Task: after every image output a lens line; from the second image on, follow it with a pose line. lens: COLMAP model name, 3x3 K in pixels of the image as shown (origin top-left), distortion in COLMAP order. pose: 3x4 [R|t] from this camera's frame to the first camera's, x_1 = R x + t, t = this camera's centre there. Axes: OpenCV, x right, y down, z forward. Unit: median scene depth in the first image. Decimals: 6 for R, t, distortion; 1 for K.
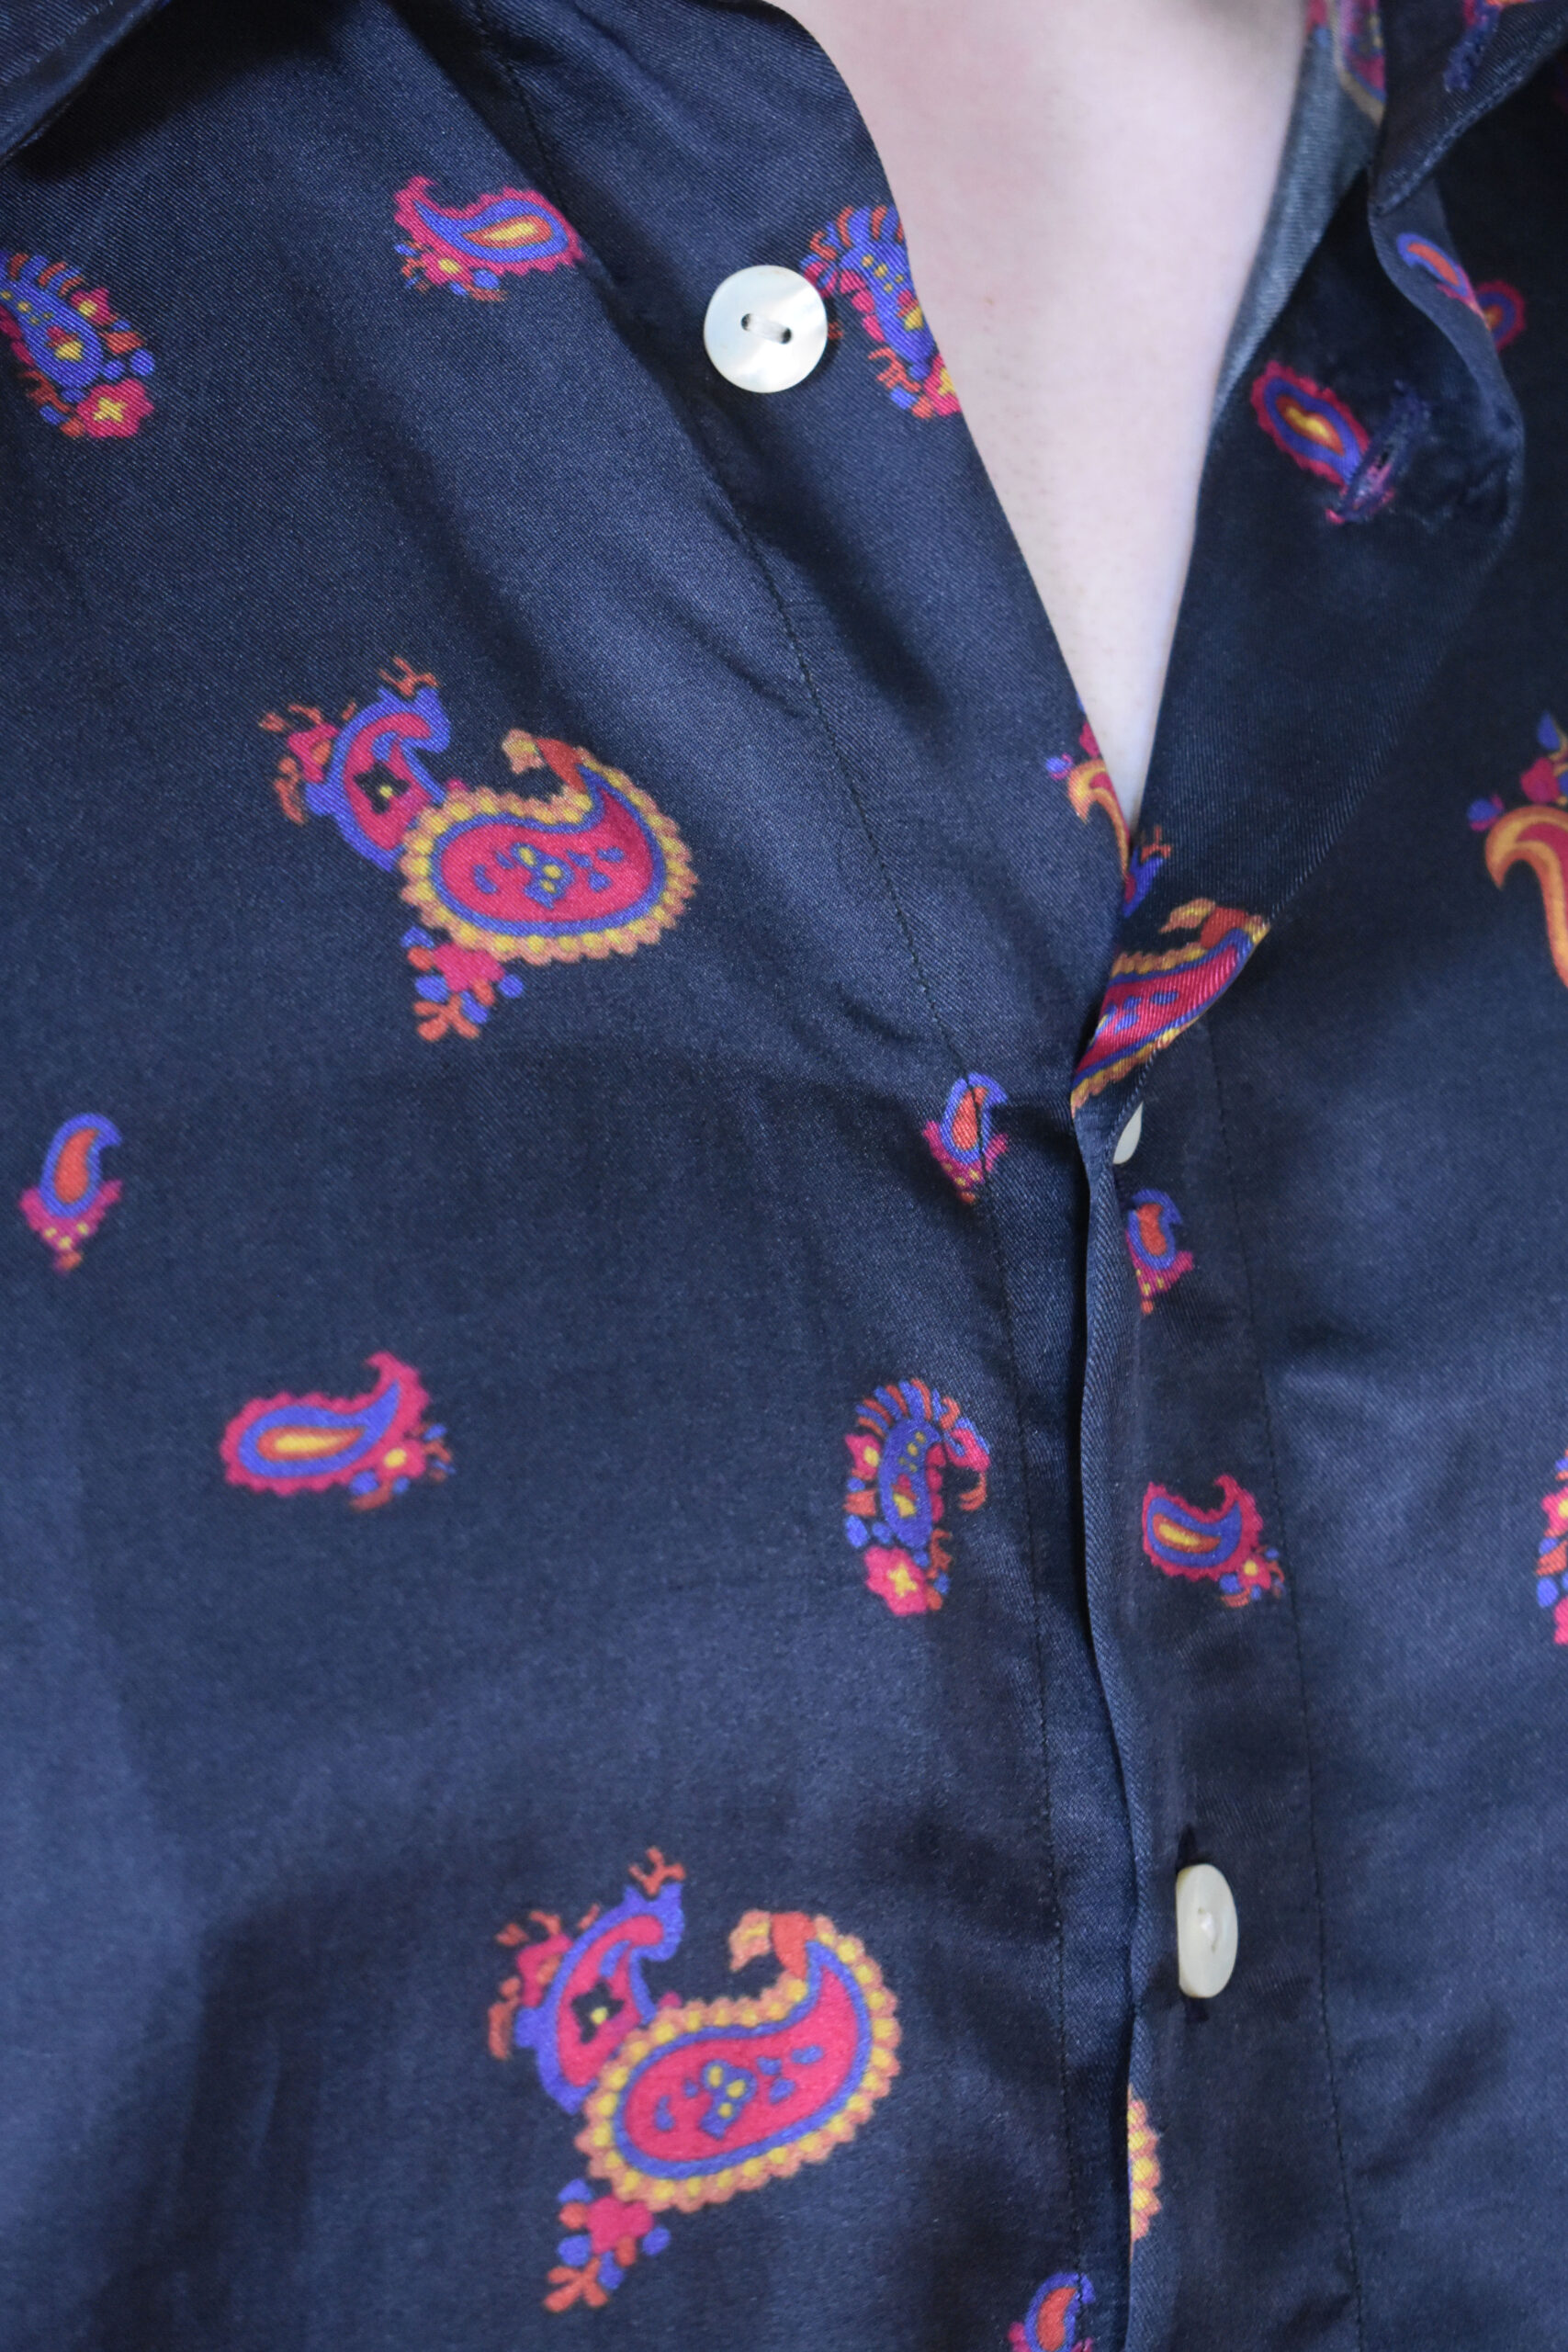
lens RADIAL K [[4997.5, 0, 784.0], [0, 4997.5, 1176.0], [0, 0, 1]] dist [0.037219, -0.158532]
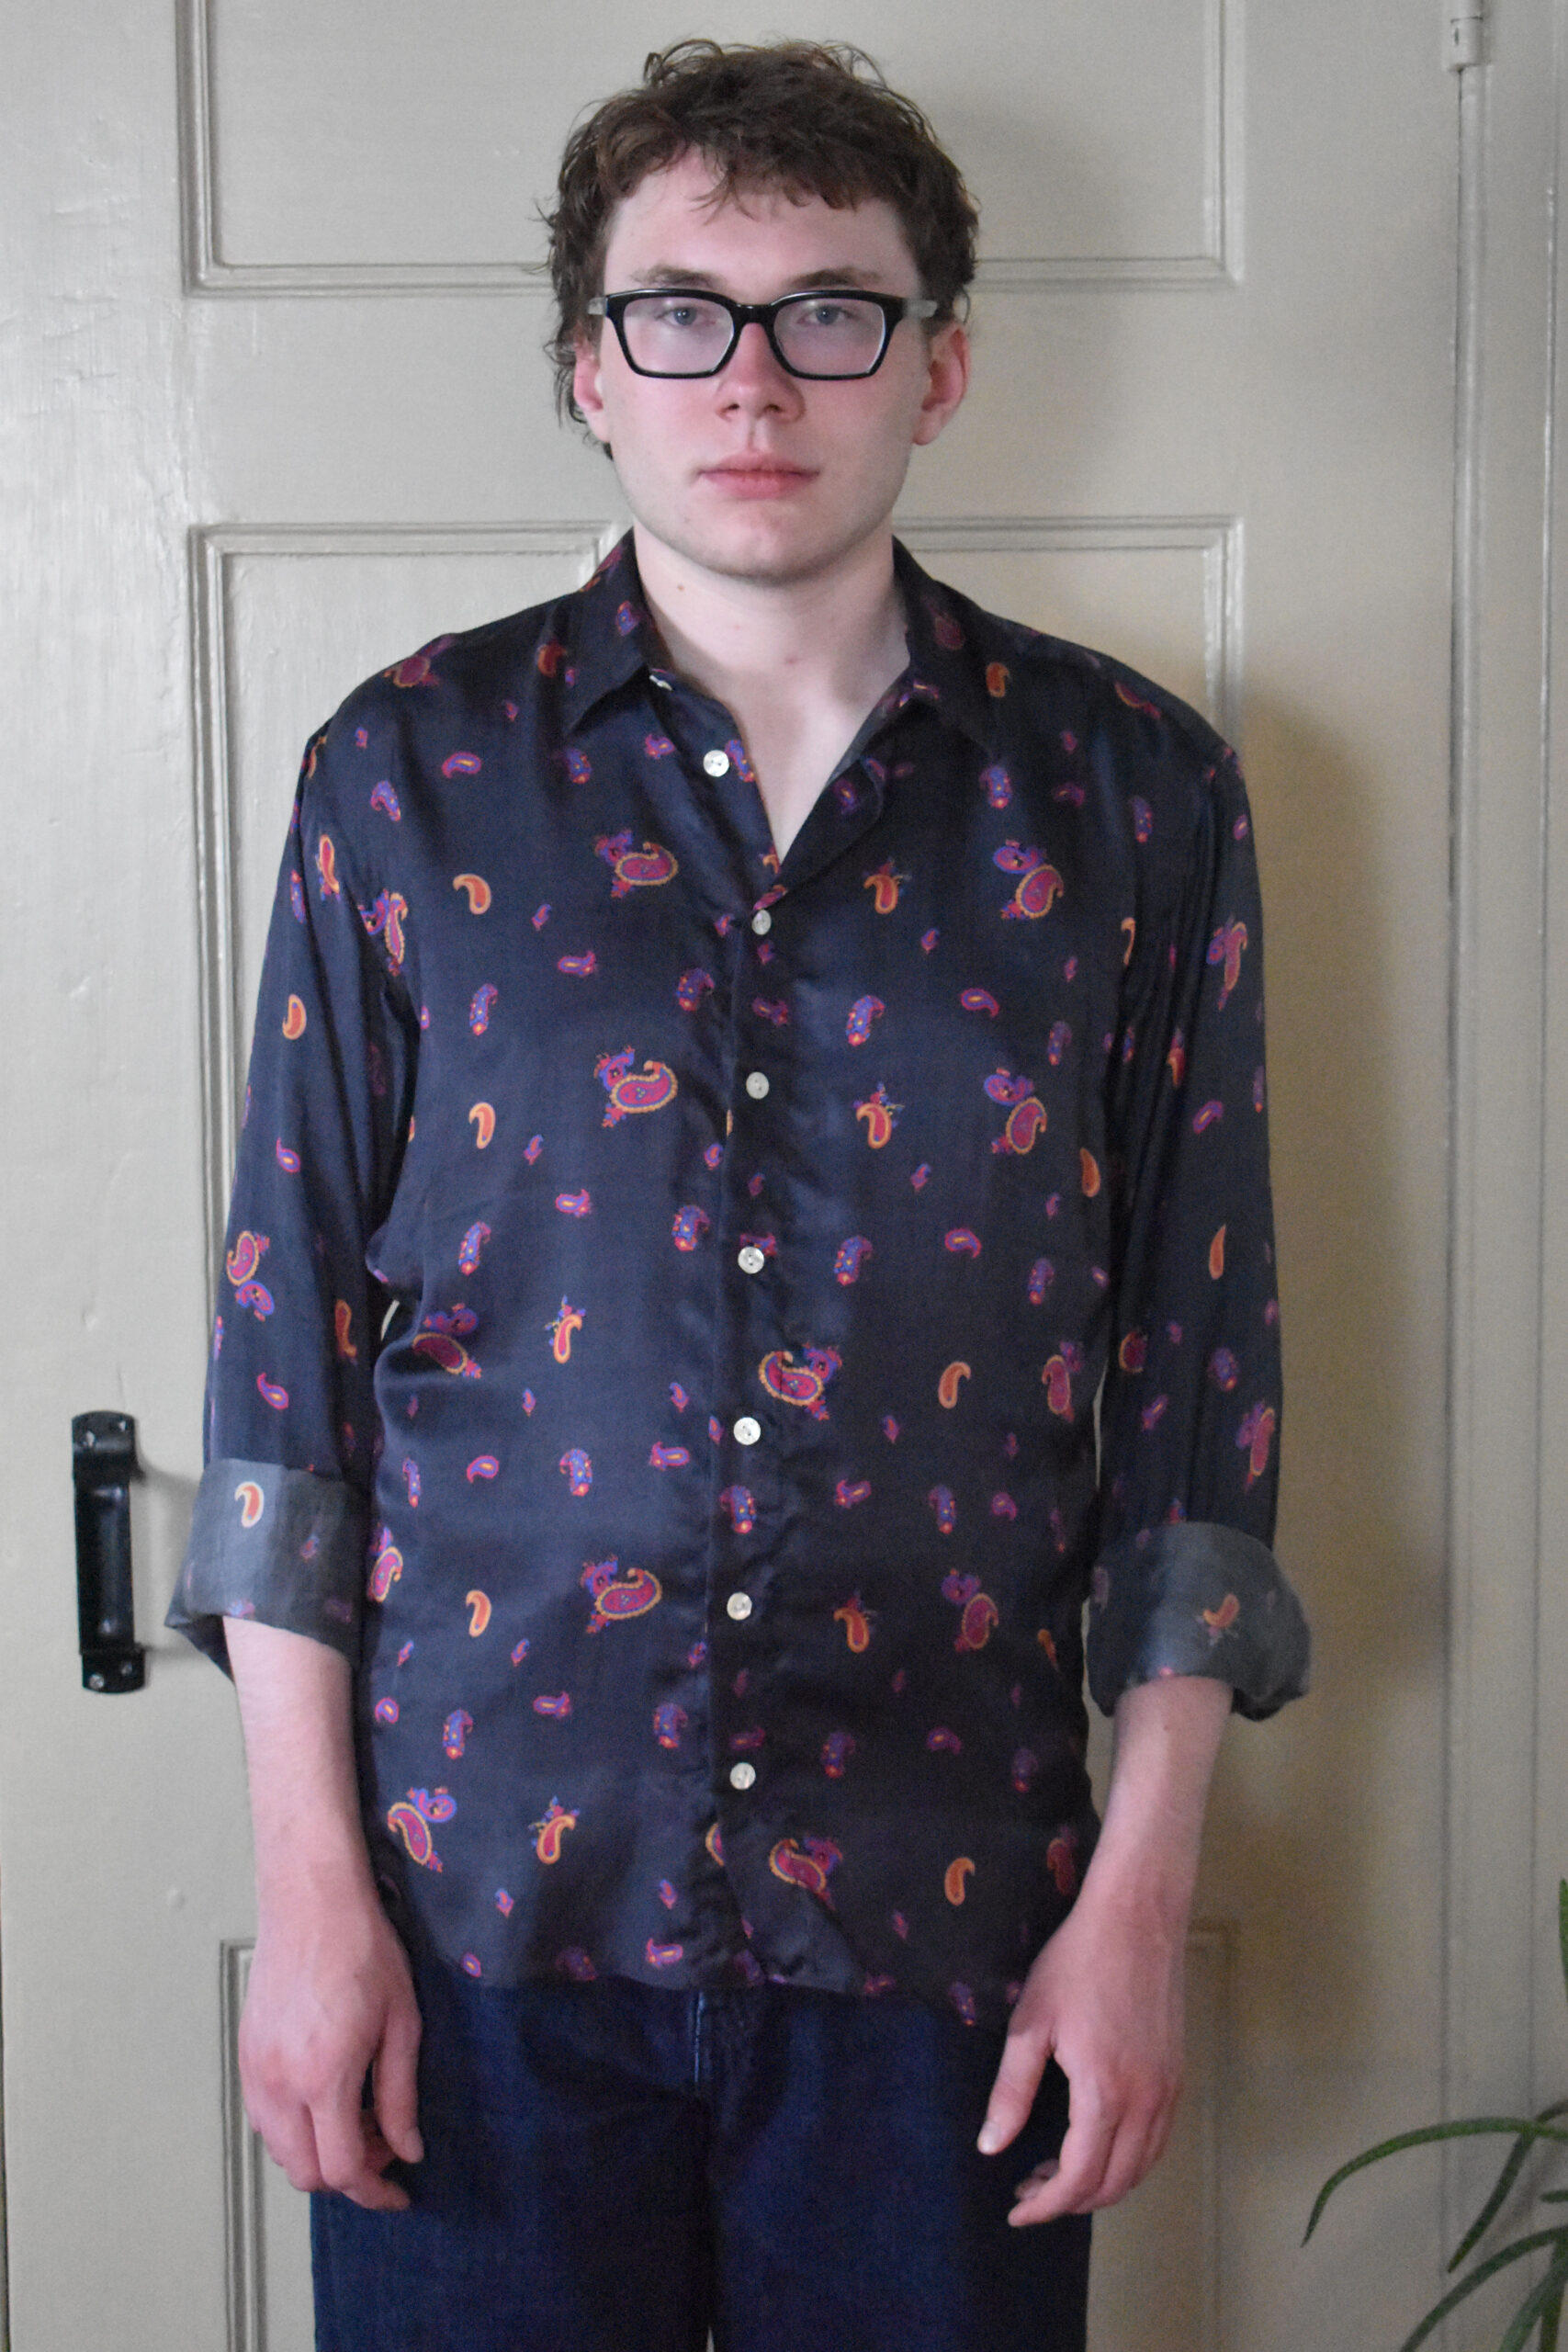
lens RADIAL K [[4997.5, 0, 784.0], [0, 4997.5, 1176.0], [0, 0, 1]] dist [0.037219, -0.158532]
pose [[0.911738, 0.068965, -0.404941, 2.226610], [-0.091128, 0.995200, -0.035684, 0.433018], [0.400536, 0.069436, 0.913646, -3.702753]]
